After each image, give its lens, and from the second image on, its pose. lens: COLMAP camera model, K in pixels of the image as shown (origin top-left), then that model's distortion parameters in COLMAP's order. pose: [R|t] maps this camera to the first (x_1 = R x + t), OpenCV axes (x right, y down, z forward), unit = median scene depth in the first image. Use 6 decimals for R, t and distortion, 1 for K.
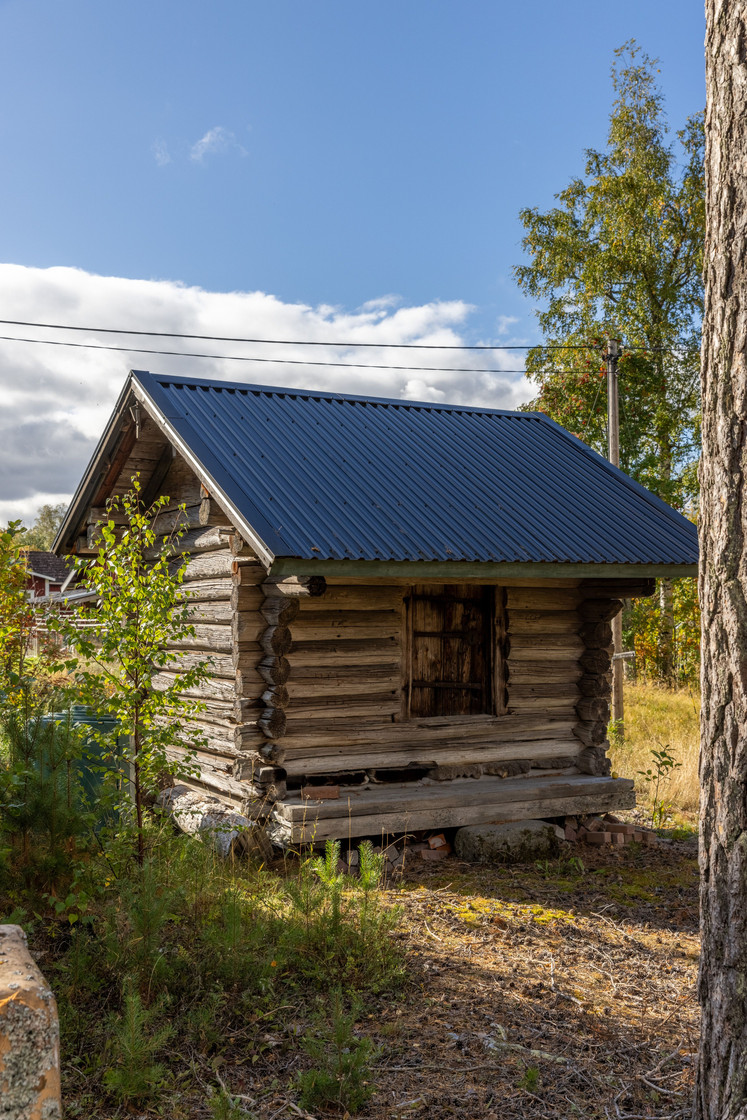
lens RADIAL K [[1250.2, 0, 374.0], [0, 1250.2, 562.3], [0, 0, 1]] dist [0.001586, 0.000000]
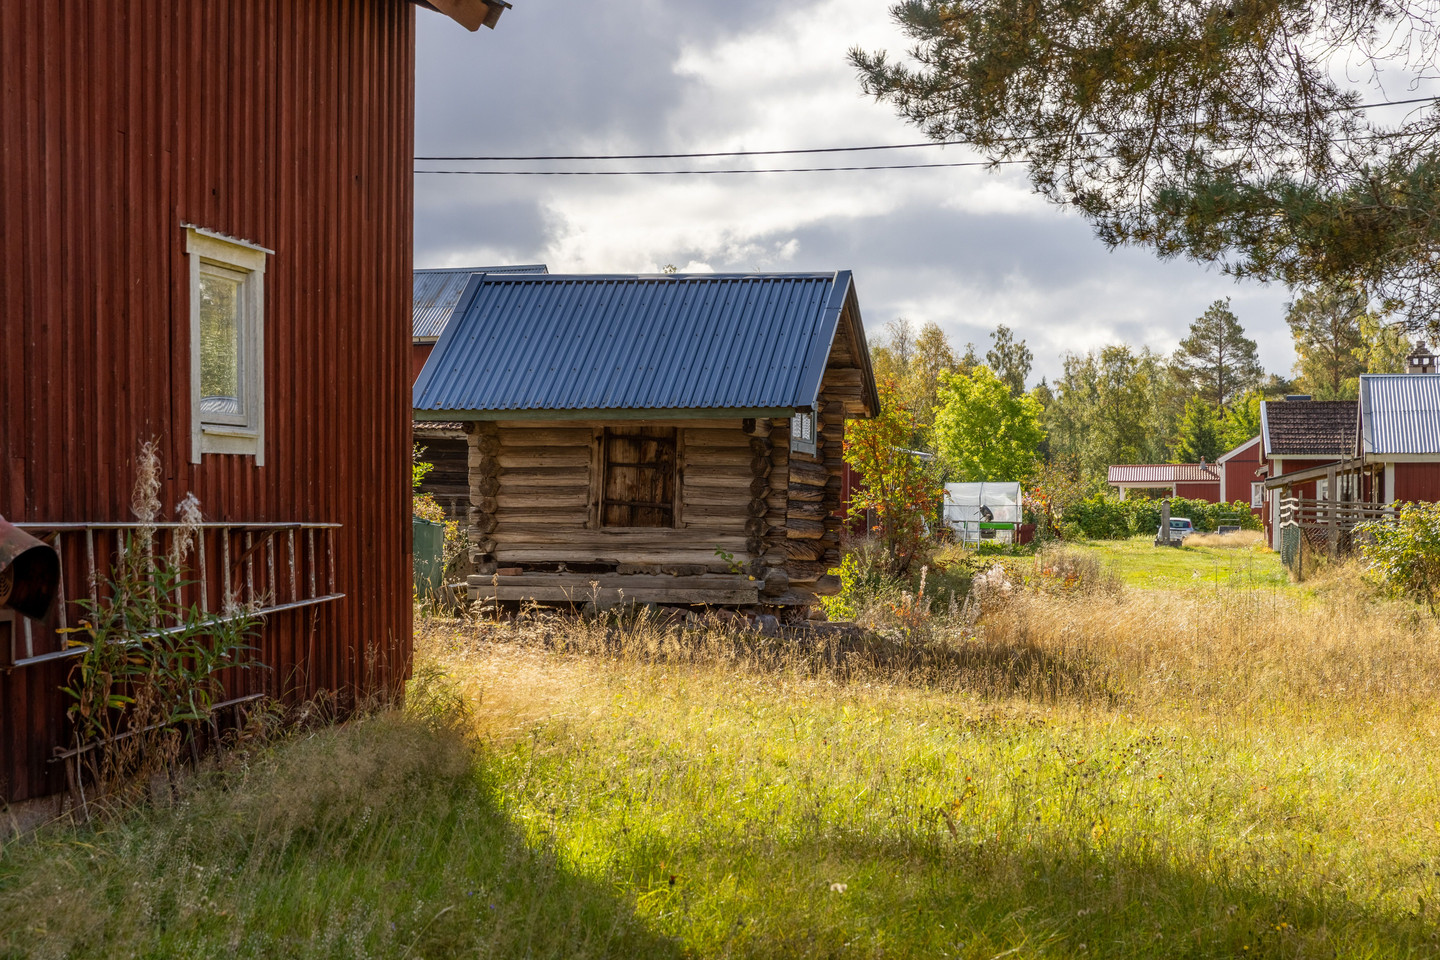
lens RADIAL K [[2908.6, 0, 719.9], [0, 2908.6, 479.9], [0, 0, 1]] dist [-0.001305, 0.000000]
pose [[0.749287, -0.000332, -0.662245, 2.164728], [0.015372, 0.999739, 0.016891, 0.023630], [0.662067, -0.022836, 0.749097, -1.235149]]
